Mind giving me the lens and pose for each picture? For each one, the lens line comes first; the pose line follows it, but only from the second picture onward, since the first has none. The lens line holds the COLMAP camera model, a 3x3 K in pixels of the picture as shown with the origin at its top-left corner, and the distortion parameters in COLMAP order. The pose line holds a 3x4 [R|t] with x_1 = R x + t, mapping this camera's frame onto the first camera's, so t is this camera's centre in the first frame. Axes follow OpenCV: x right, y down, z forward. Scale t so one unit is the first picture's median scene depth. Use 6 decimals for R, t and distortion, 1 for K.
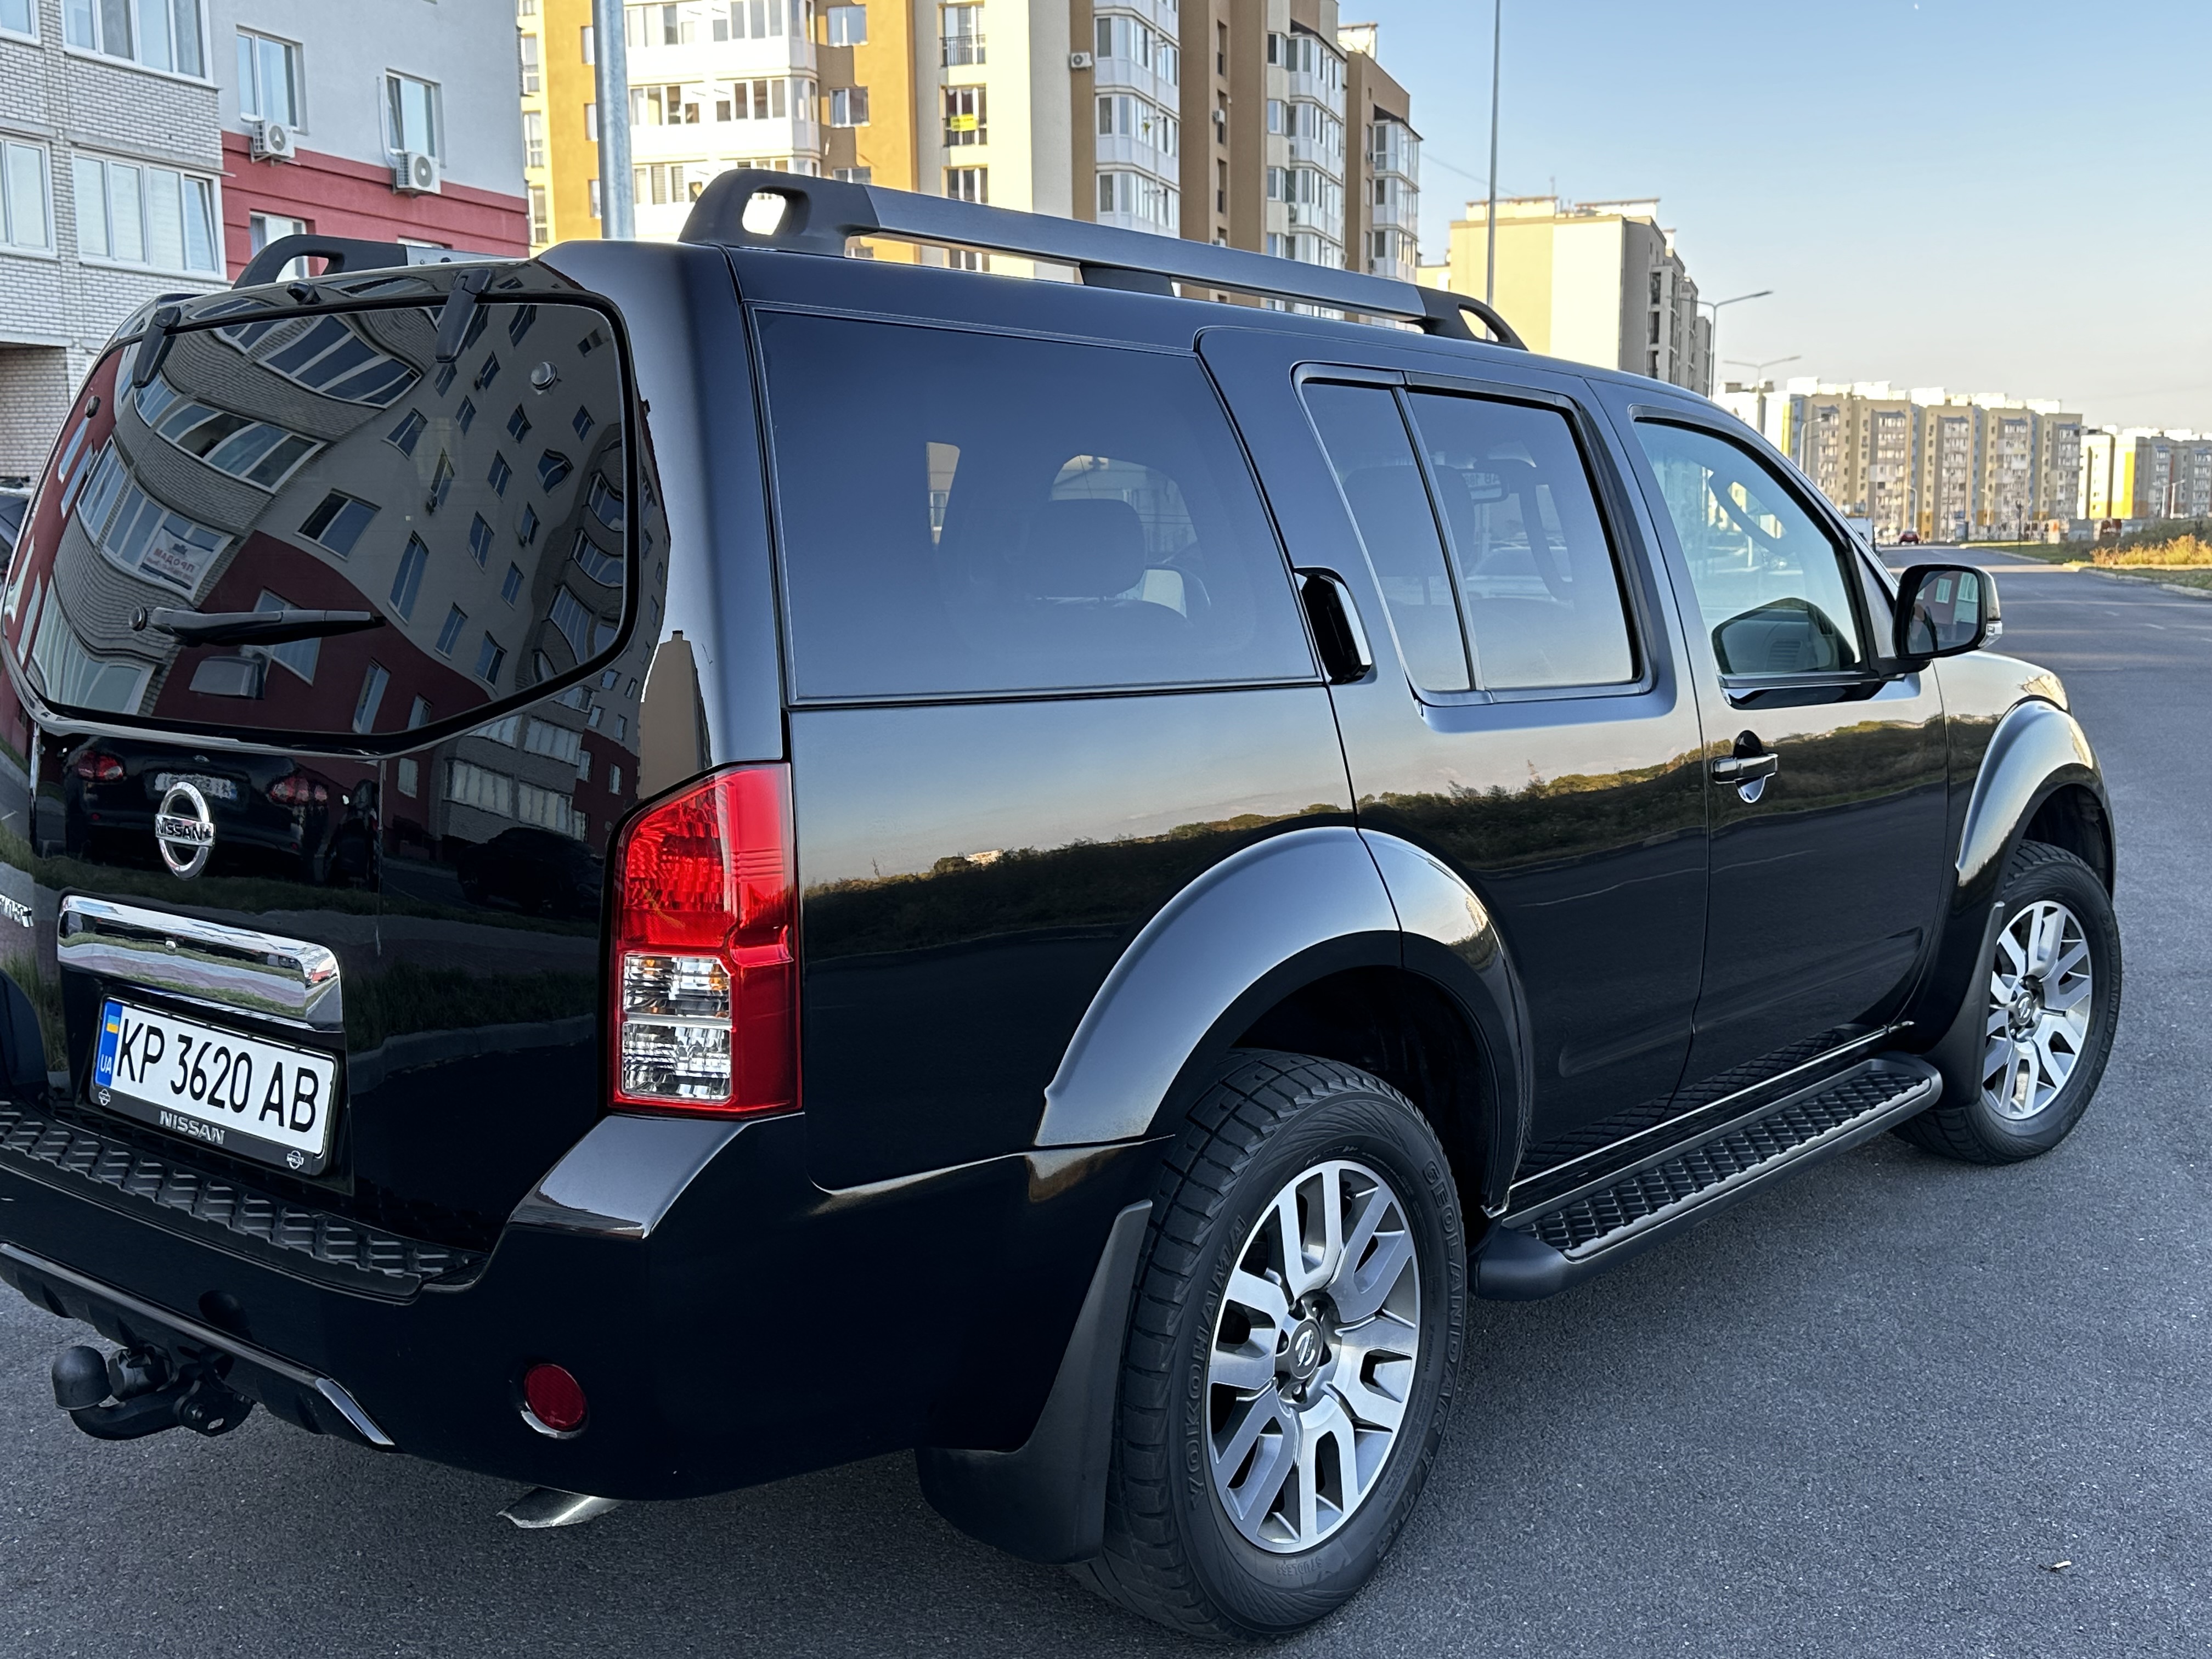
lens RADIAL K [[2247.4, 0, 1111.1], [0, 2247.4, 811.2], [0, 0, 1]] dist [0.179946, -0.455493]
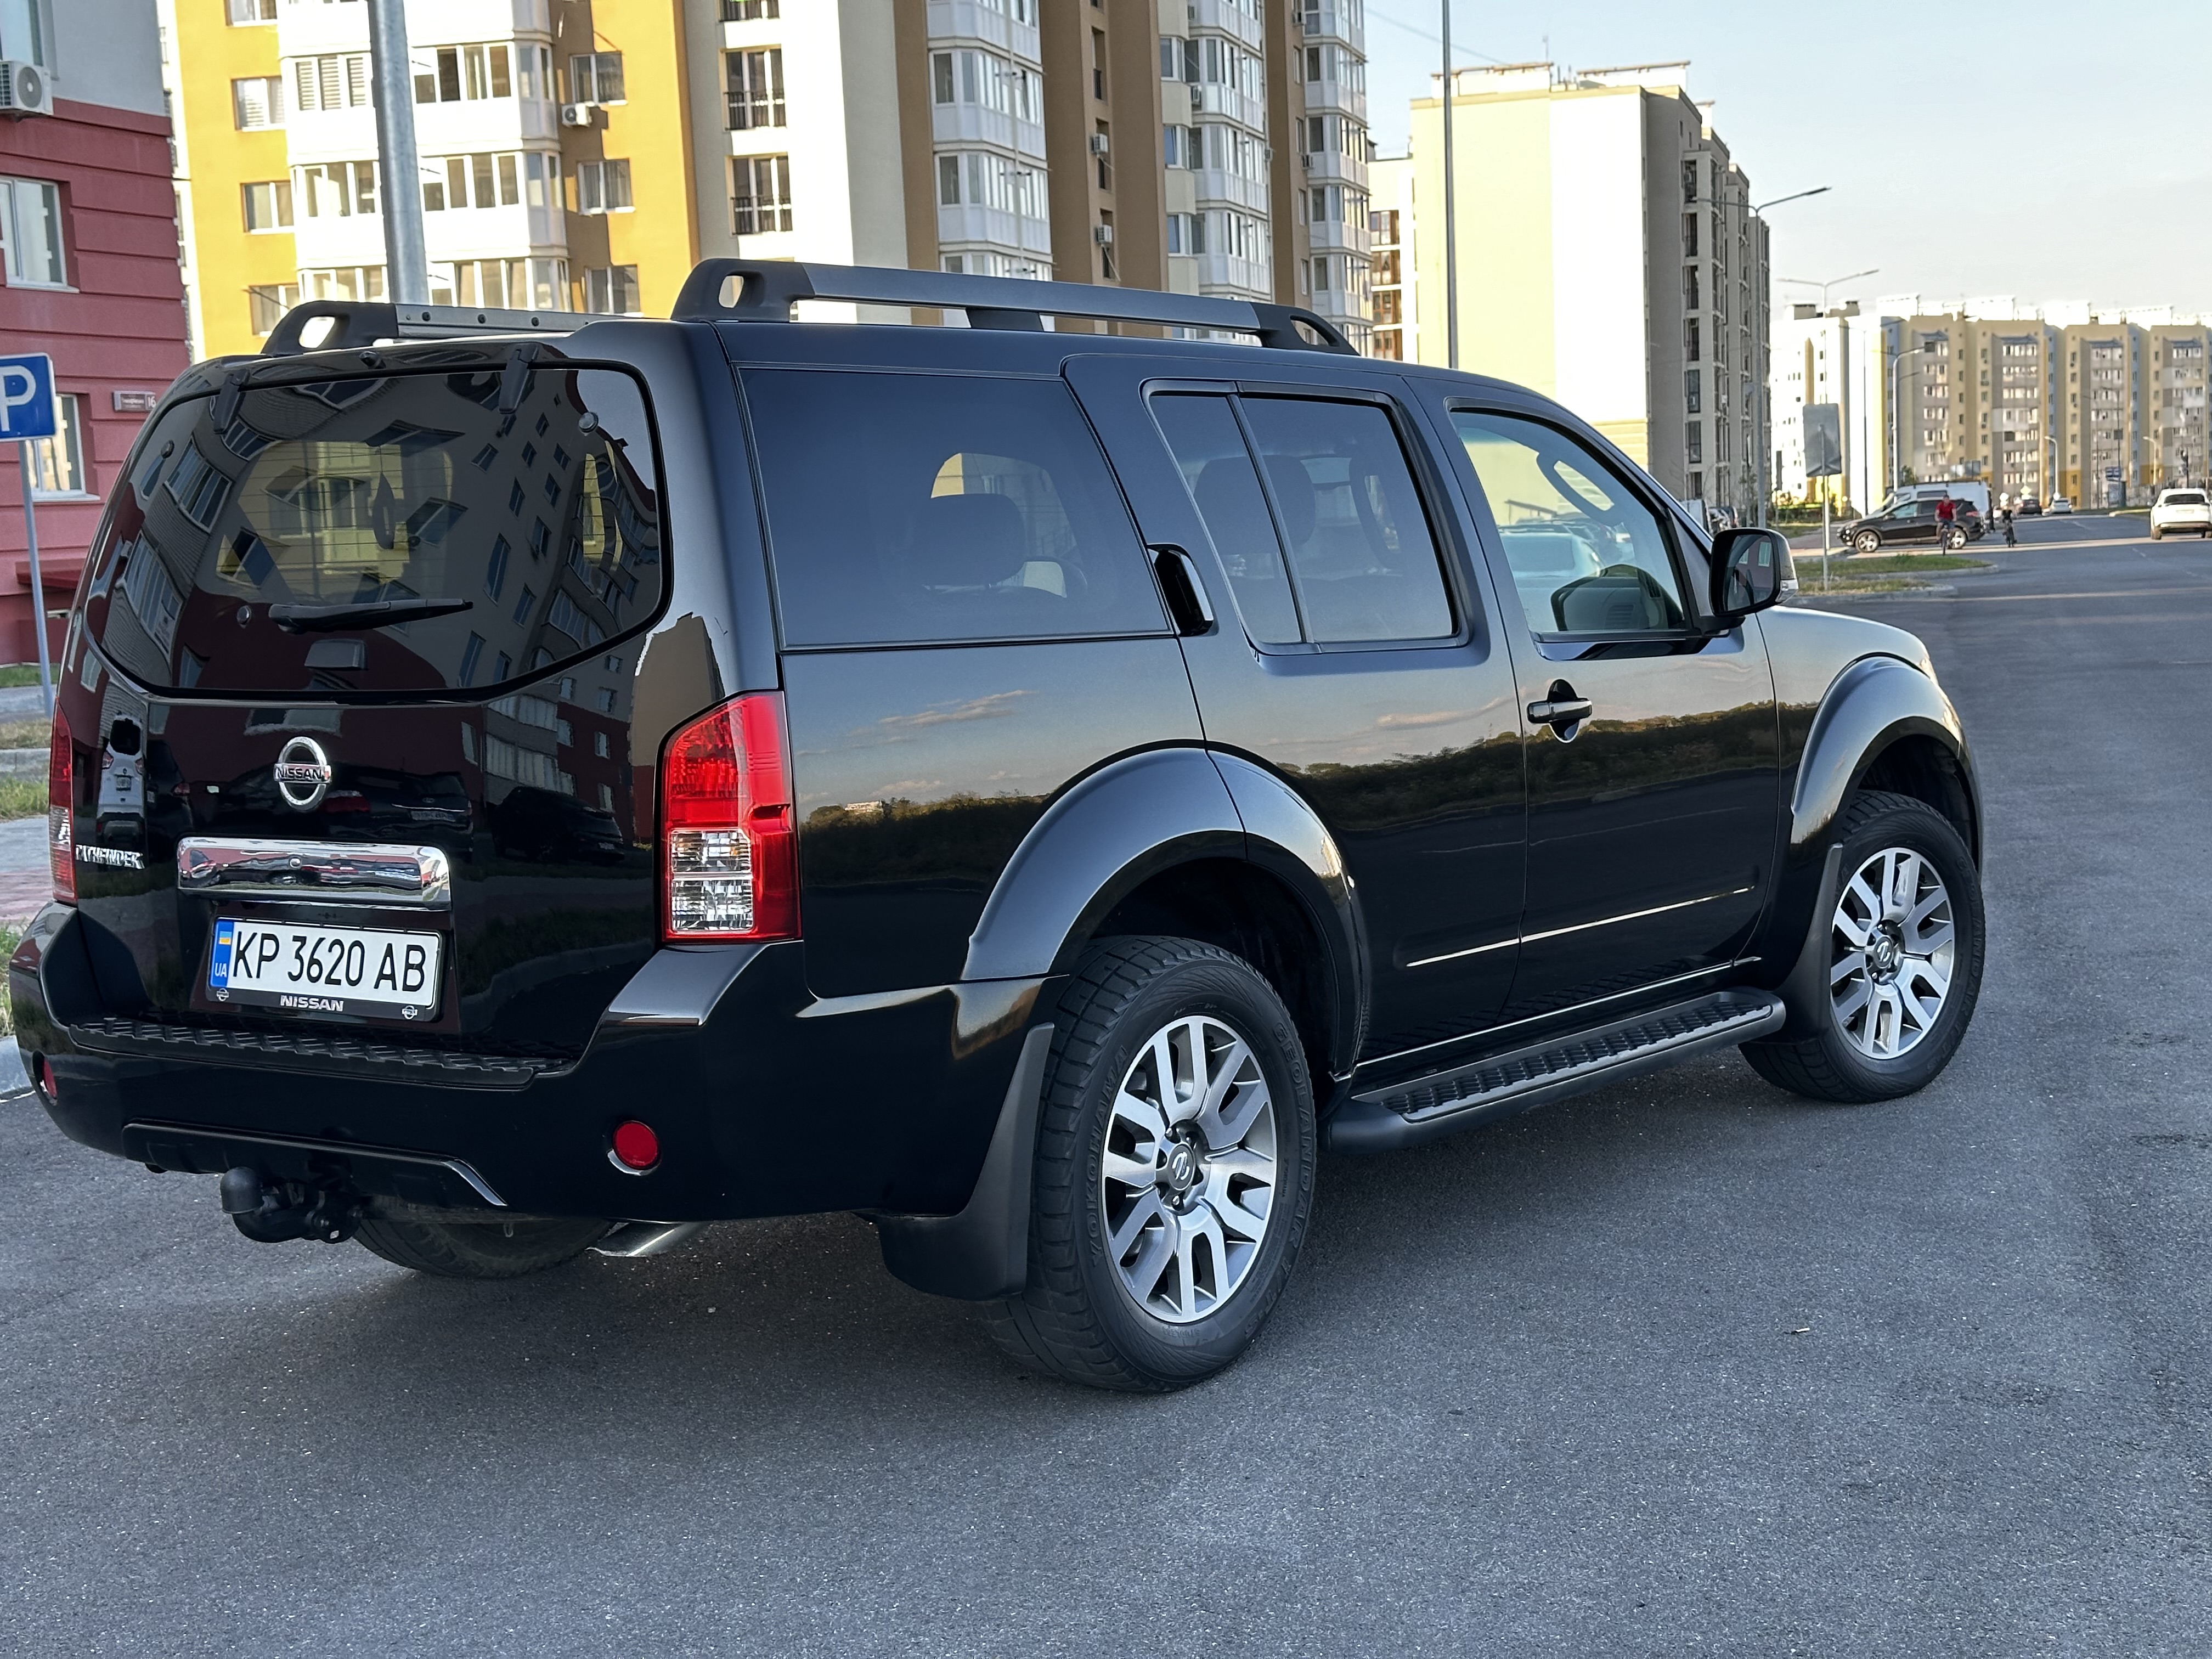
lens RADIAL K [[3097.6, 0, 1106.0], [0, 3097.6, 829.5], [0, 0, 1]] dist [0.104191, -0.092096]
pose [[0.998407, -0.038796, 0.040961, -0.018619], [0.039905, 0.998849, -0.026607, 0.094589], [-0.039882, 0.028199, 0.998806, -0.712534]]
